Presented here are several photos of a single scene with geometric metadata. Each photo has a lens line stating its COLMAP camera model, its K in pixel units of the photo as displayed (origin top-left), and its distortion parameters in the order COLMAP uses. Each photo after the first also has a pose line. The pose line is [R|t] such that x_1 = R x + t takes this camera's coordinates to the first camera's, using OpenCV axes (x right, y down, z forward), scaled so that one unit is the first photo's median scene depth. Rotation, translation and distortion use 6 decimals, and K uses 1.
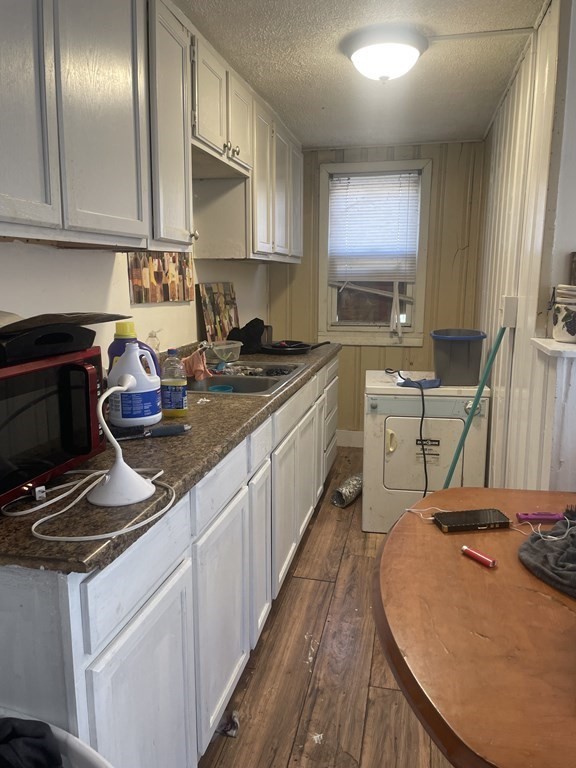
lens RADIAL K [[606.0, 0, 286.3], [0, 606.0, 385.3], [0, 0, 1]] dist [0.015173, -0.001431]
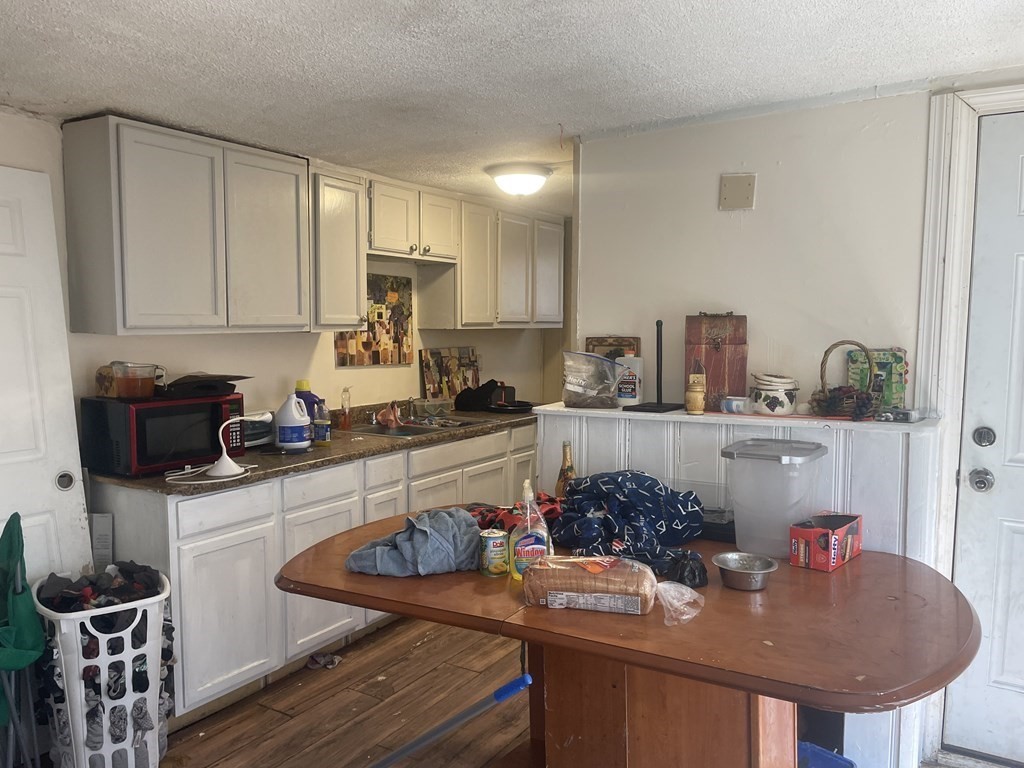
lens RADIAL K [[808.0, 0, 515.3], [0, 808.0, 386.3], [0, 0, 1]] dist [0.015173, -0.001431]
pose [[0.945476, 0.029038, -0.324394, 0.632250], [-0.060611, 0.994306, -0.087650, 0.037468], [0.320001, 0.102533, 0.941853, -0.495350]]
